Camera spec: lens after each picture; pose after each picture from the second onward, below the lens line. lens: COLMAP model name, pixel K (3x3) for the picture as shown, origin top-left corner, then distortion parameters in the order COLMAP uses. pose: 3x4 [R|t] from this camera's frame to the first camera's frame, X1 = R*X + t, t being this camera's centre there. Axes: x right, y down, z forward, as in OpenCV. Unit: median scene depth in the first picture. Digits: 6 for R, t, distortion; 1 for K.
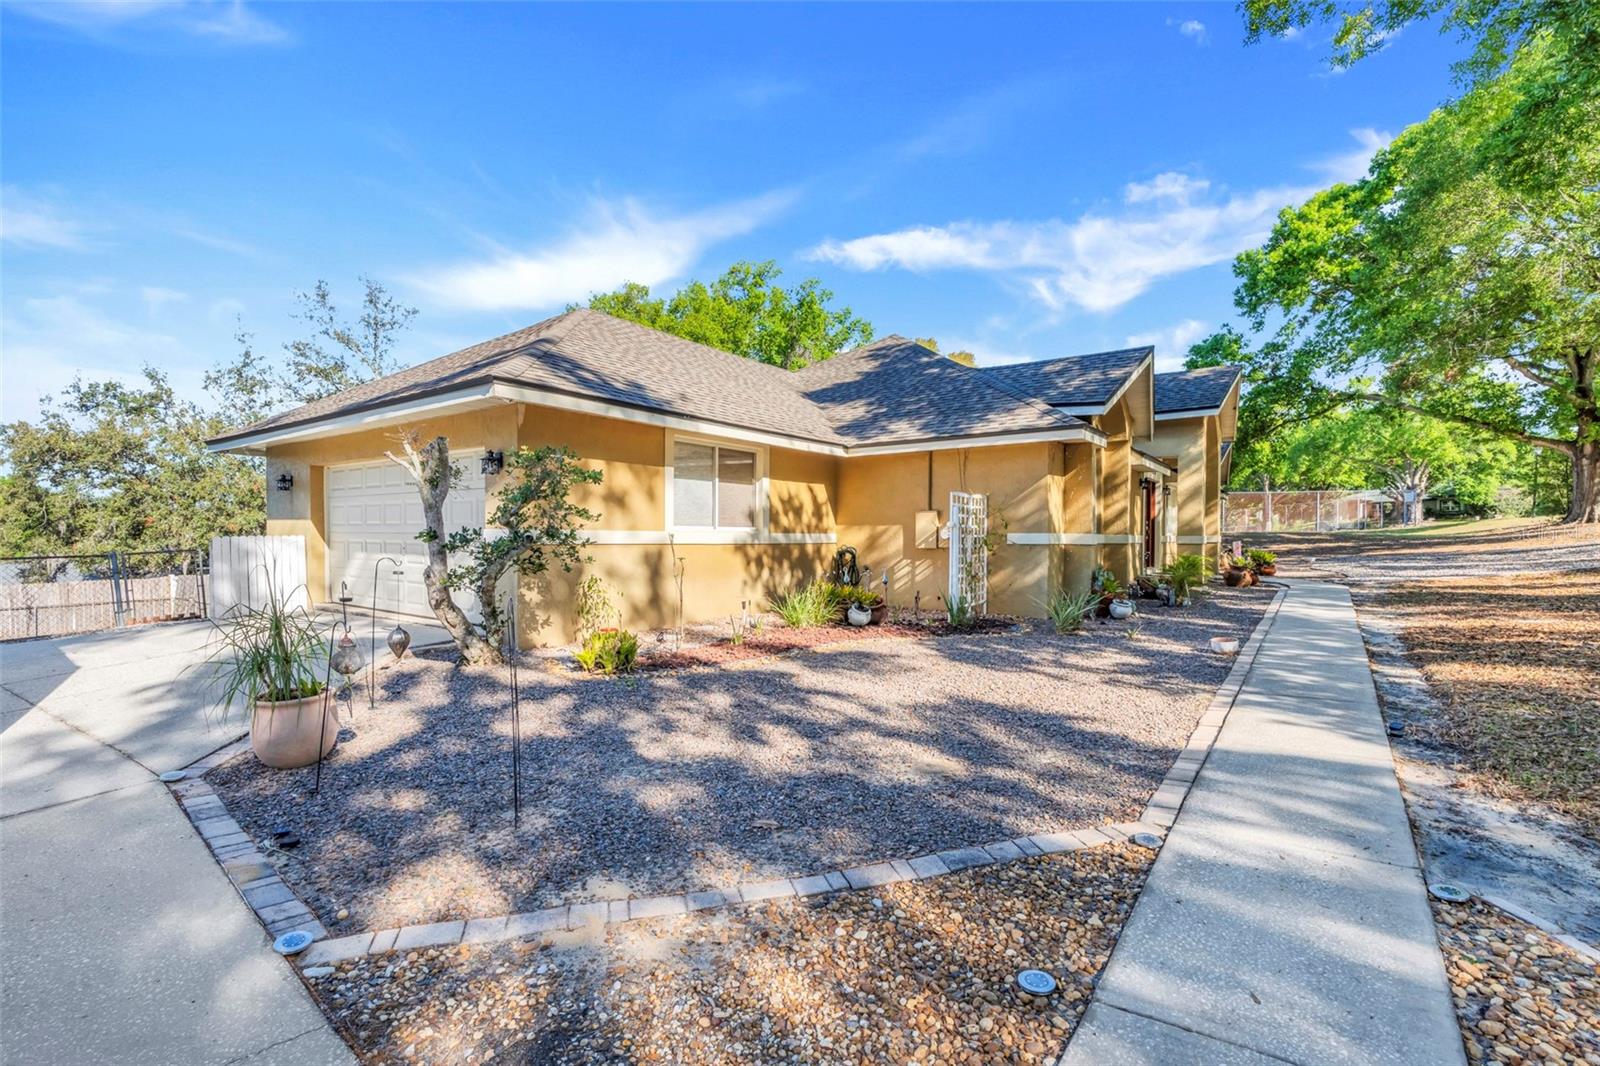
lens RADIAL K [[720.4, 0, 798.2], [0, 720.4, 524.5], [0, 0, 1]] dist [-0.009624, 0.001162]
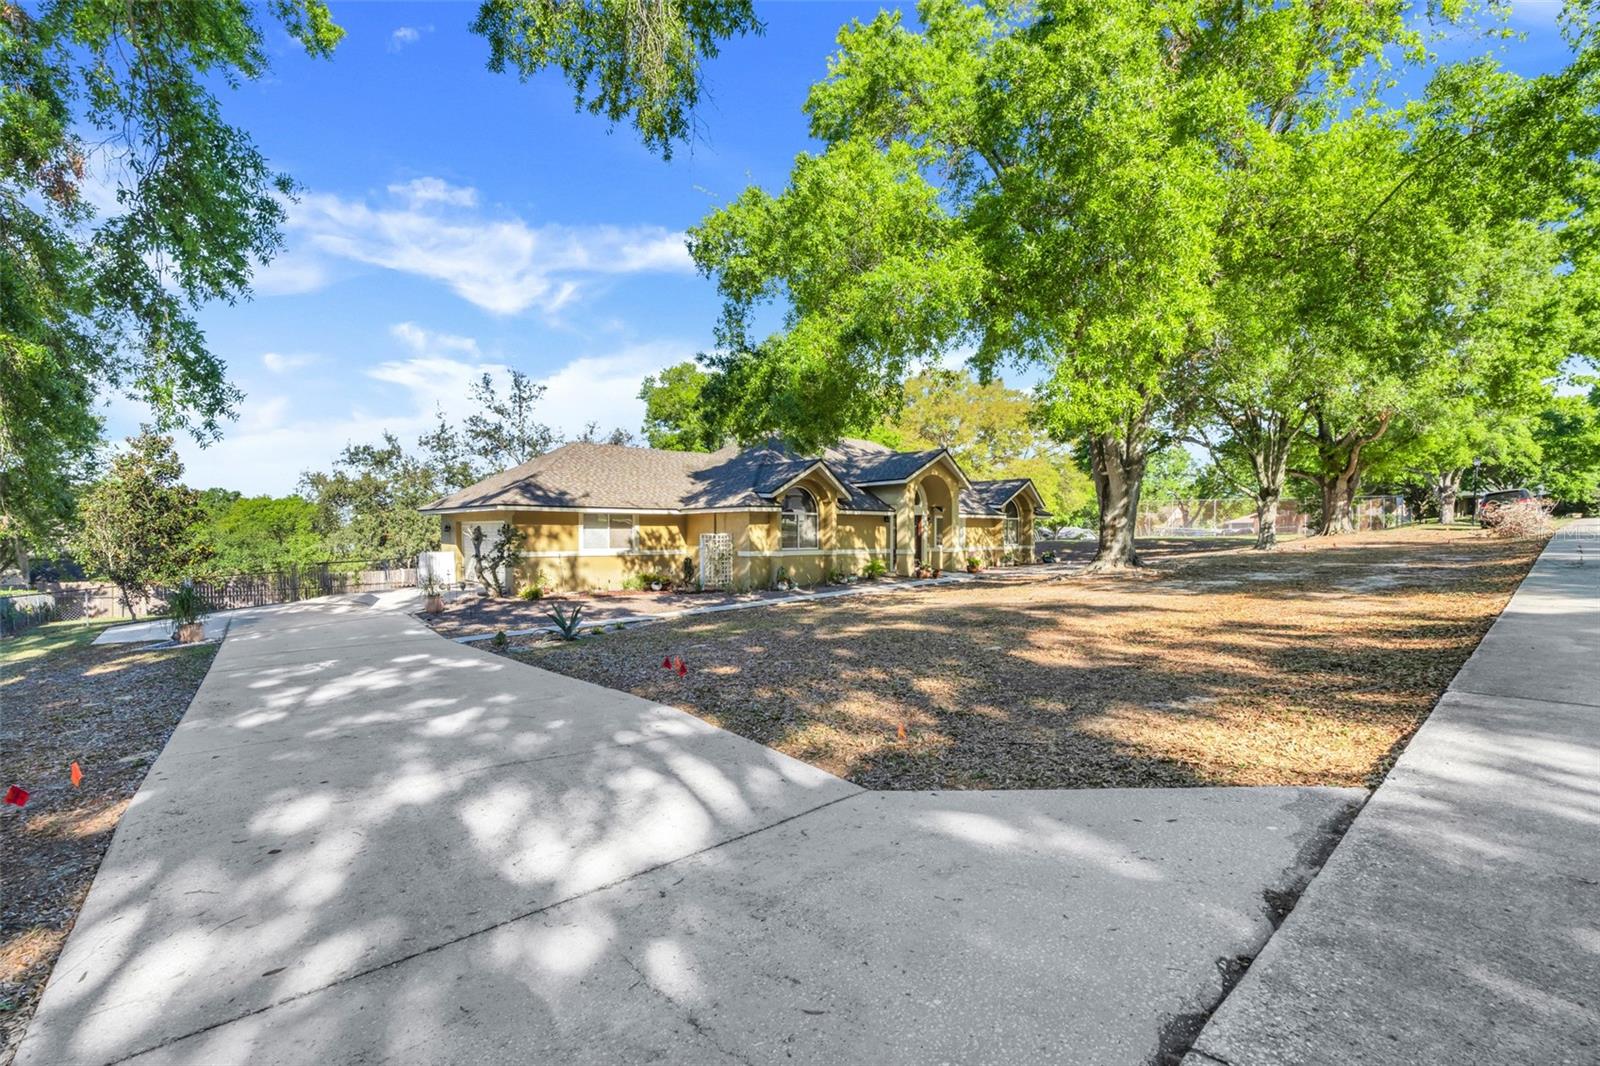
lens RADIAL K [[720.4, 0, 798.2], [0, 720.4, 524.5], [0, 0, 1]] dist [-0.009624, 0.001162]
pose [[0.978038, -0.008454, -0.208257, 0.562078], [0.009096, 0.999956, 0.002125, -0.040582], [0.208230, -0.003973, 0.978072, -0.665487]]
